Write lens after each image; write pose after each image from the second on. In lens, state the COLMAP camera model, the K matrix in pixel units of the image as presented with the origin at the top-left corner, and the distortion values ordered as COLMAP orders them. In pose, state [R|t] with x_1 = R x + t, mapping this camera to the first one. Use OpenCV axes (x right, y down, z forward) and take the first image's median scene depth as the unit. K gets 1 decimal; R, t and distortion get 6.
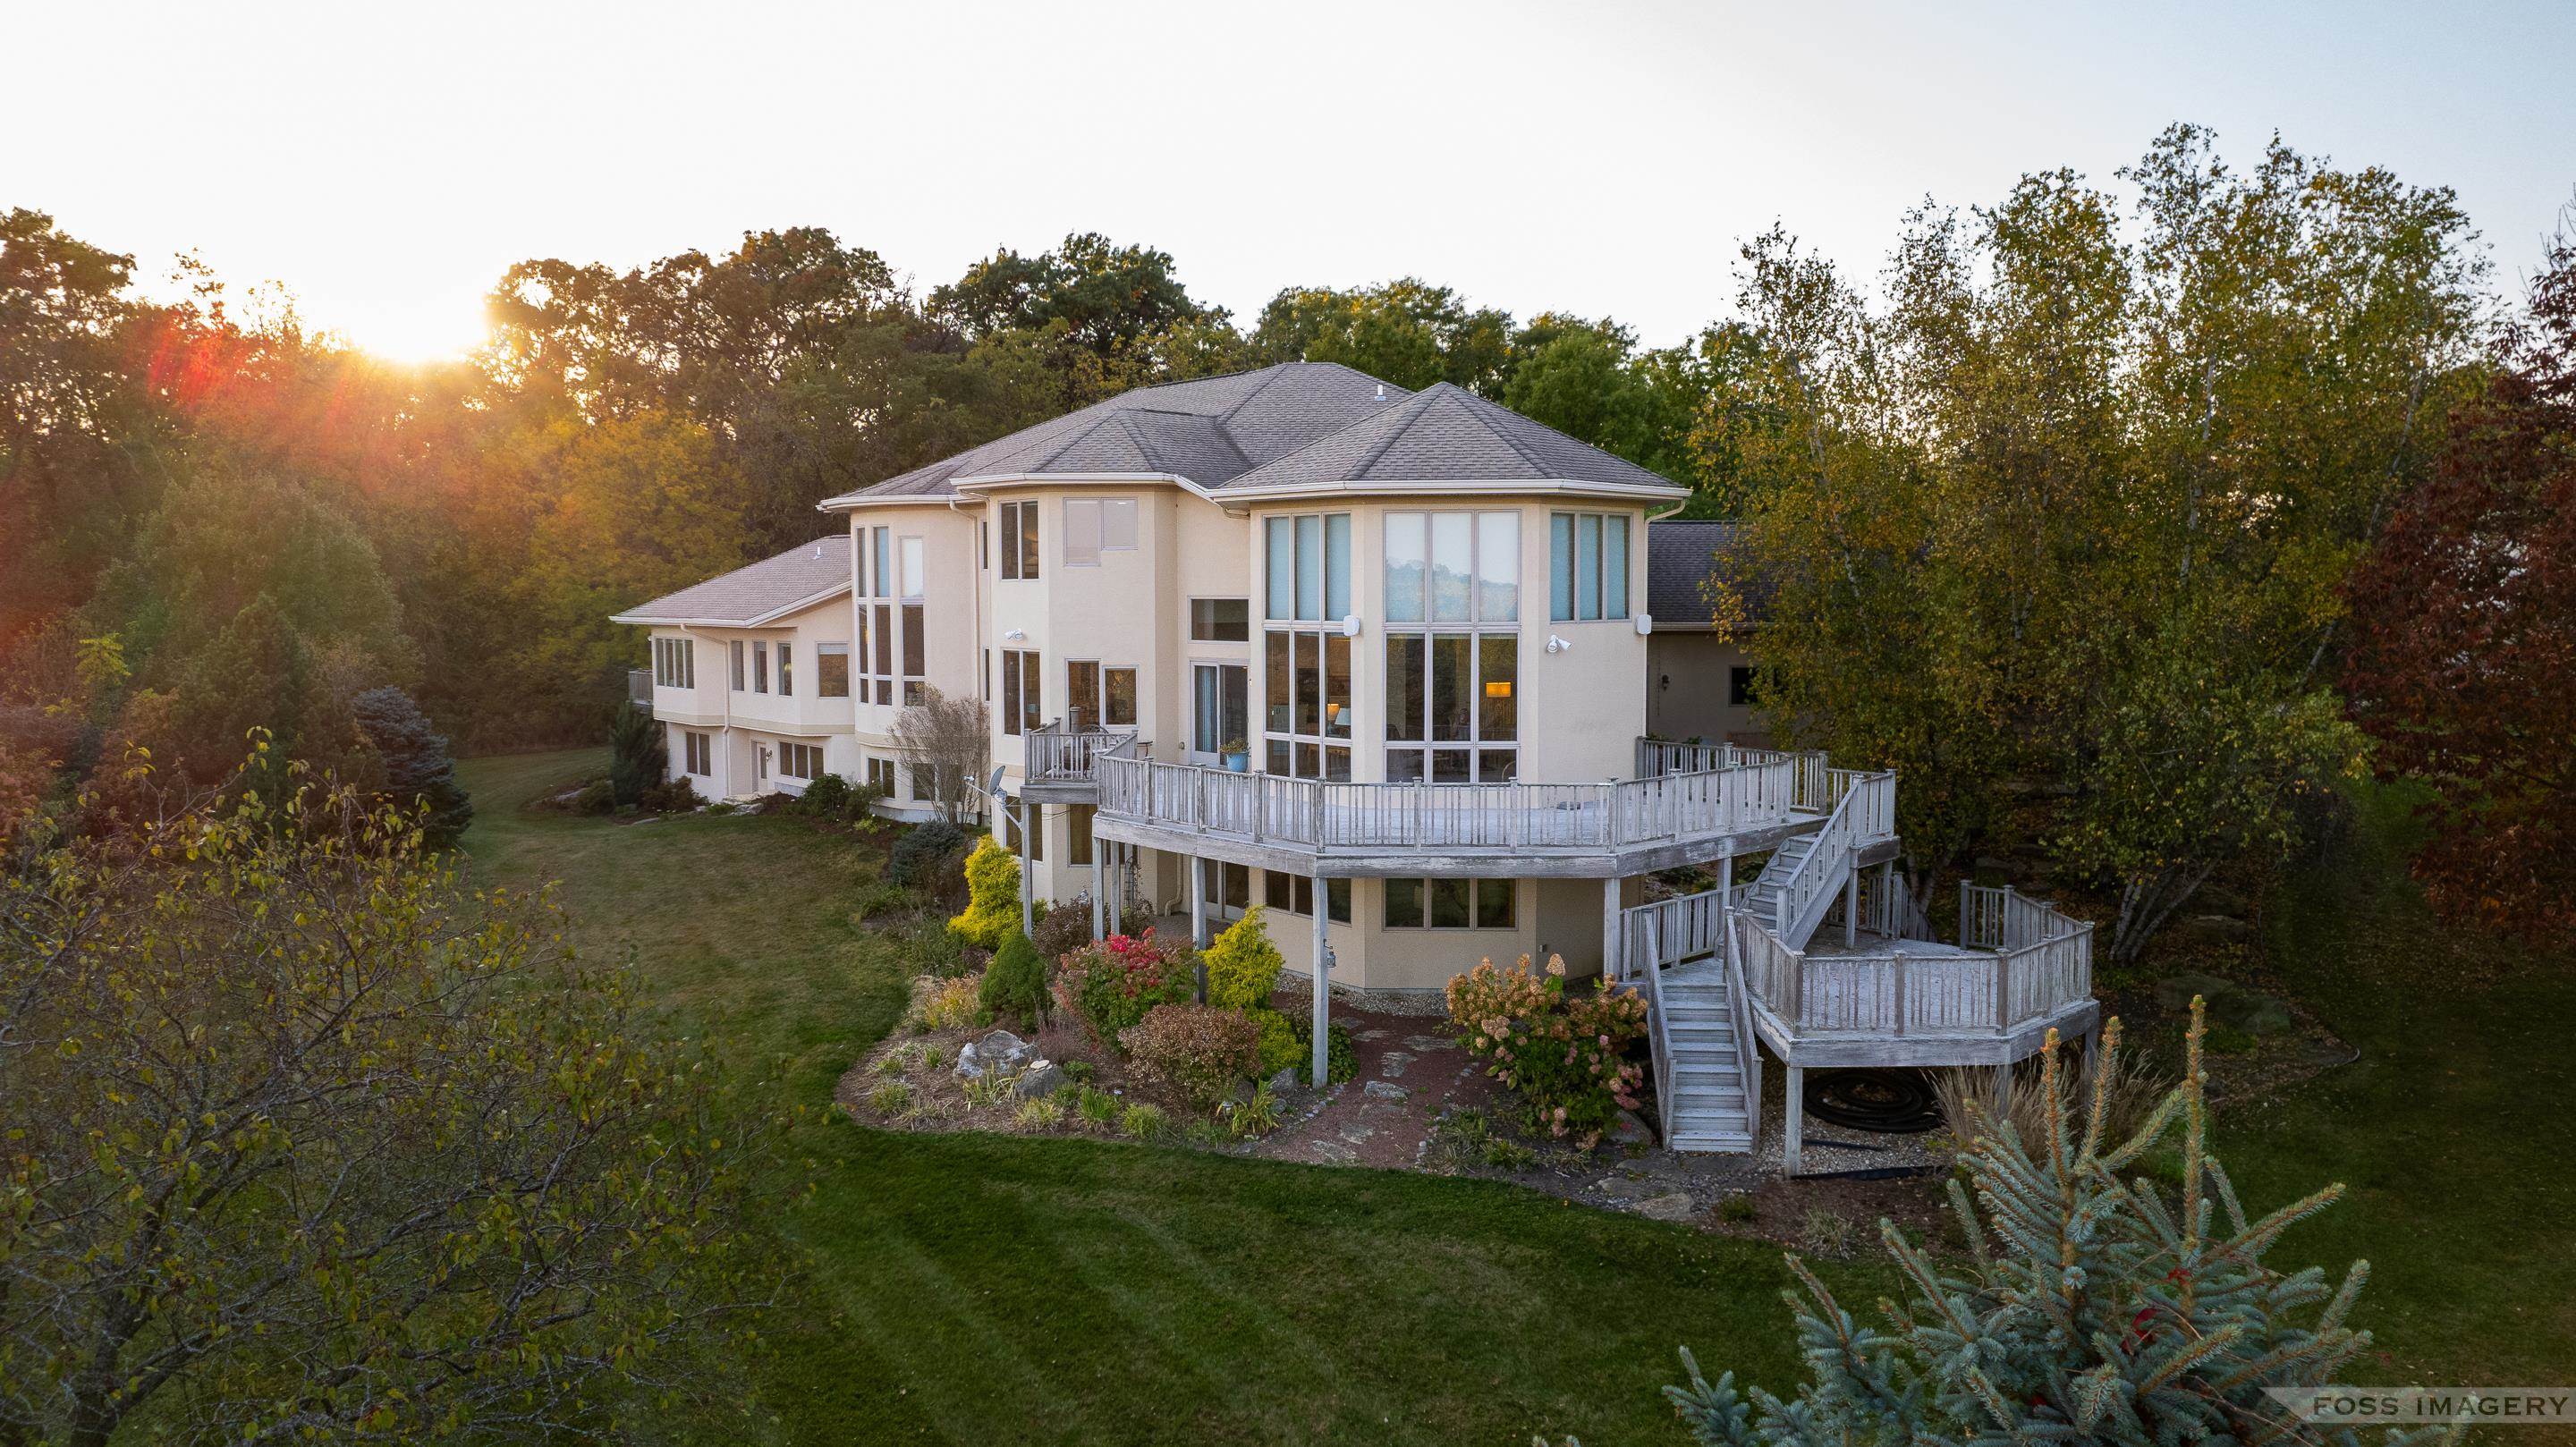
lens RADIAL K [[1669.5, 0, 1291.3], [0, 1669.5, 732.2], [0, 0, 1]] dist [-0.049412, 0.031162]
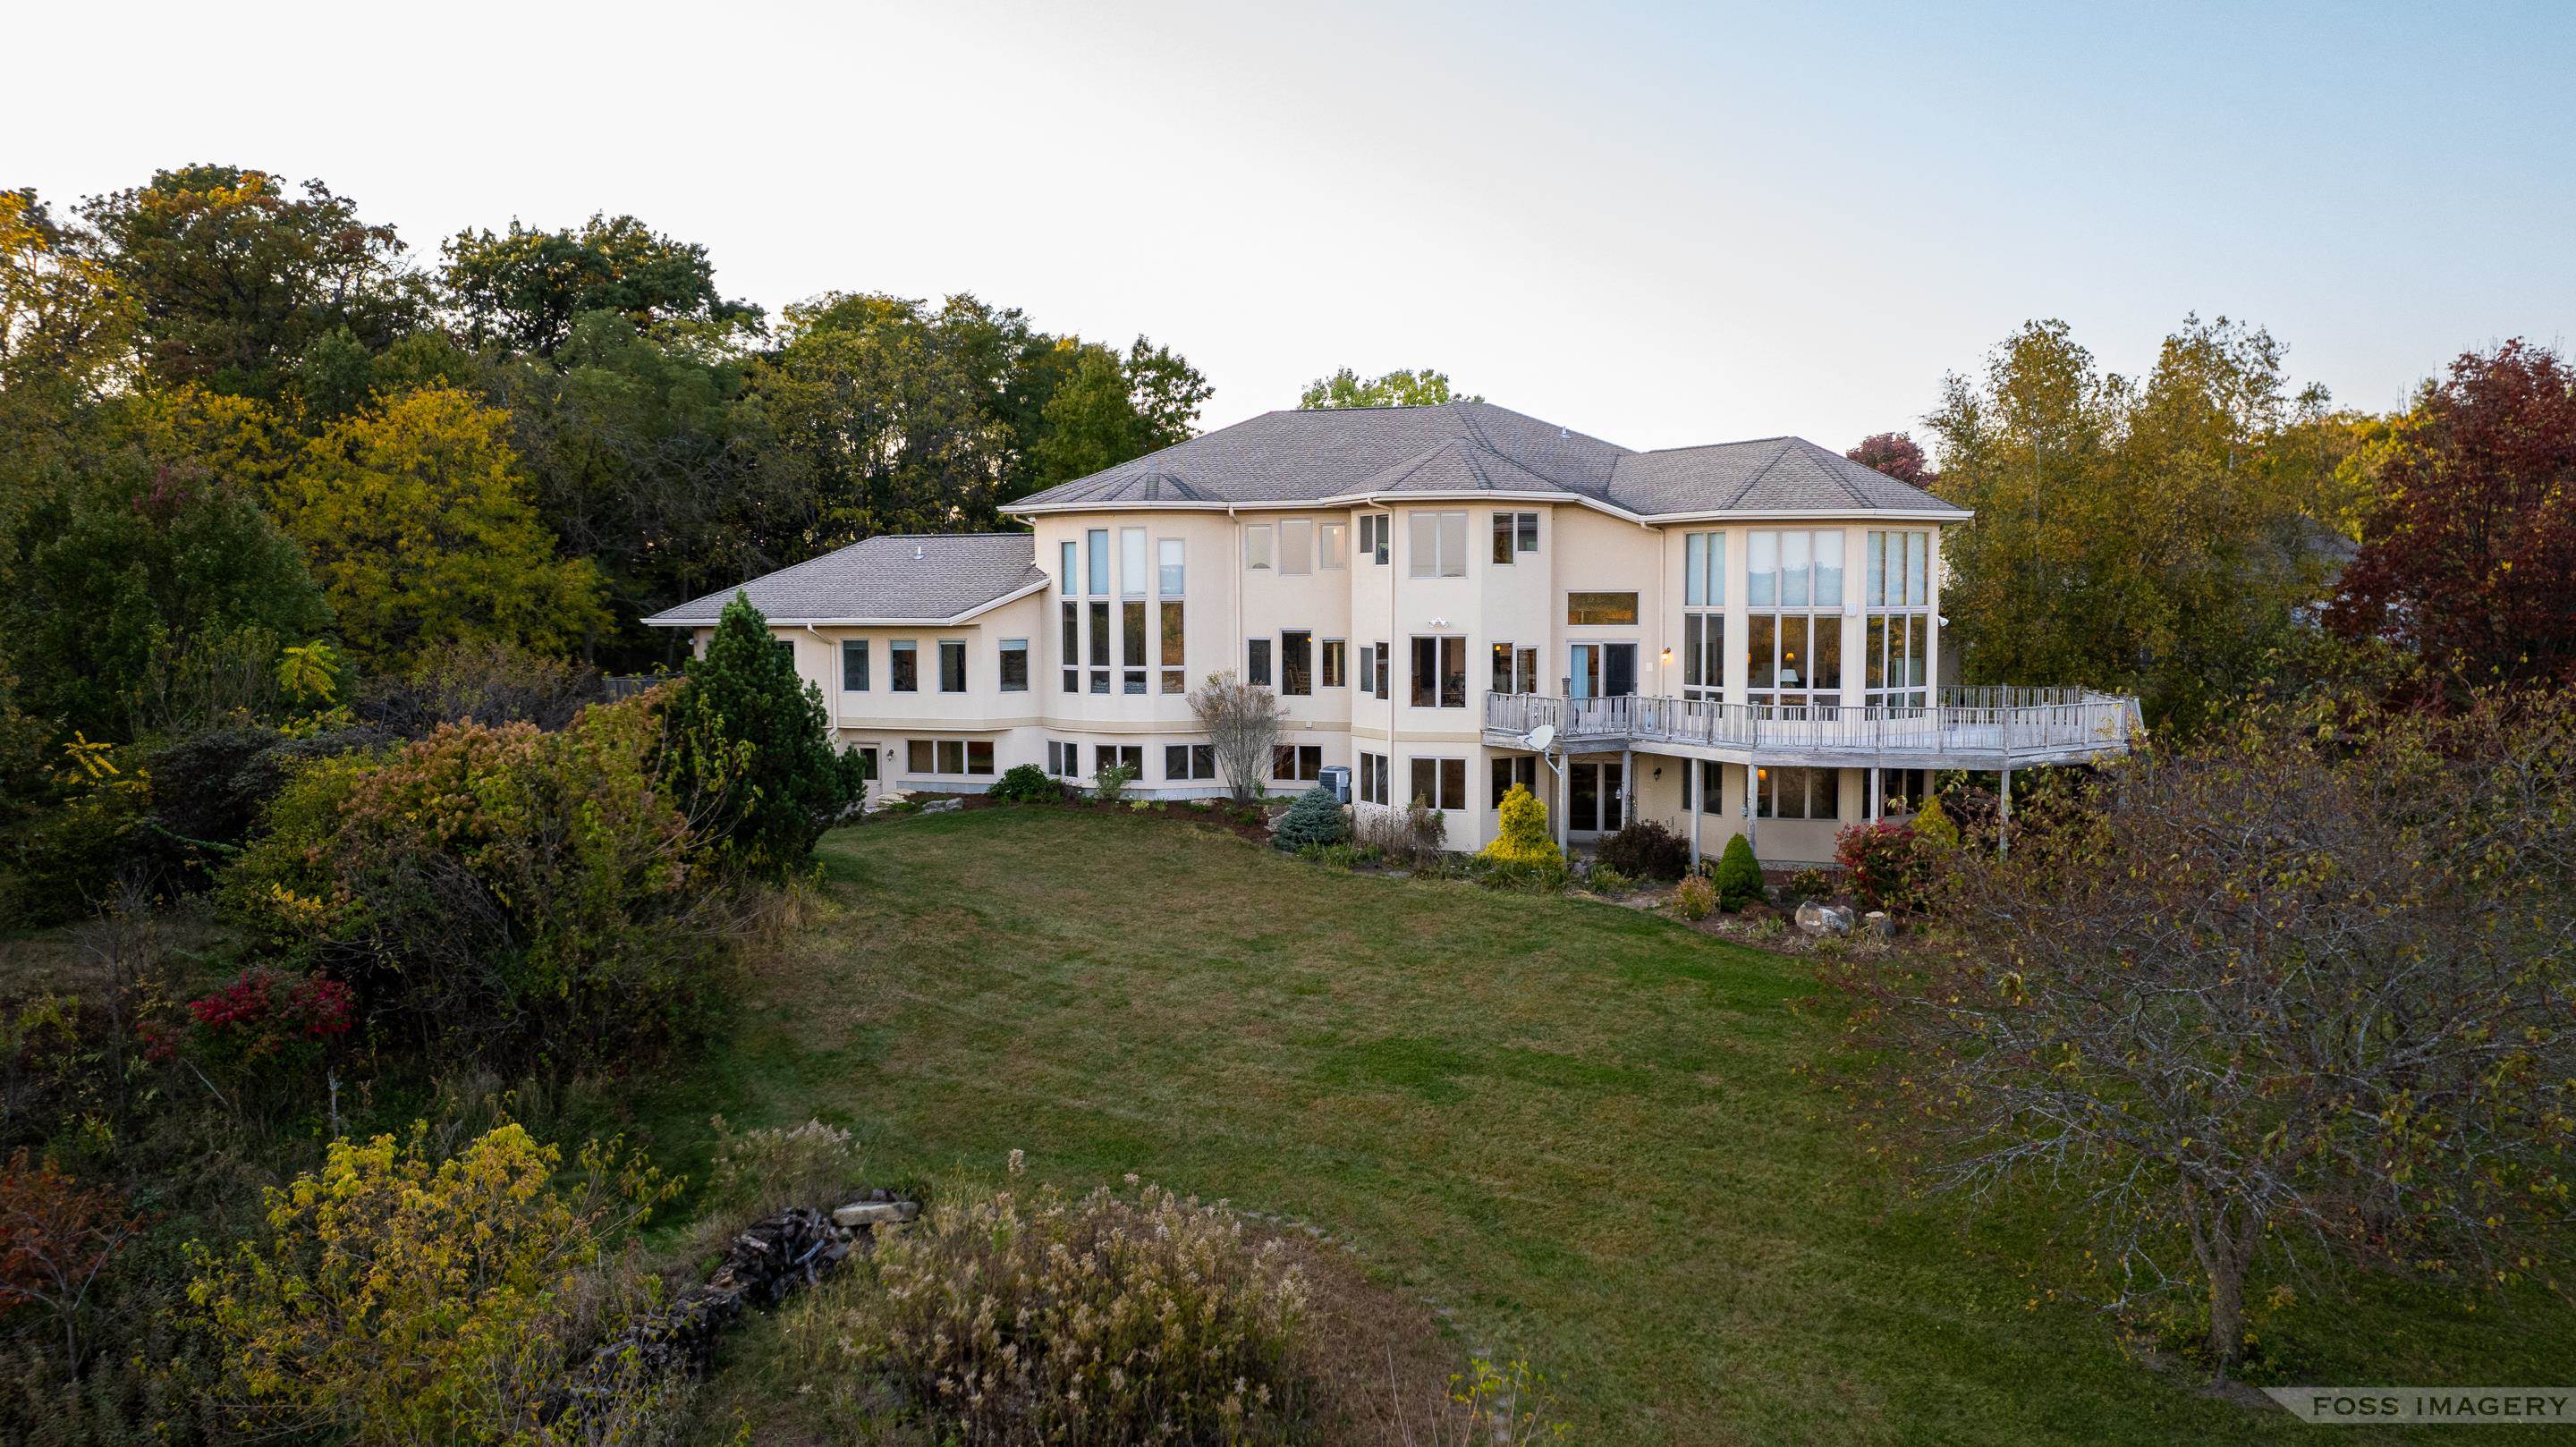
lens RADIAL K [[1669.5, 0, 1289.7], [0, 1669.5, 717.2], [0, 0, 1]] dist [-0.049412, 0.031162]
pose [[0.851066, -0.044769, 0.523146, -1.036331], [0.050354, 0.998725, 0.003552, 0.000551], [-0.522638, 0.023319, 0.852236, 0.029175]]
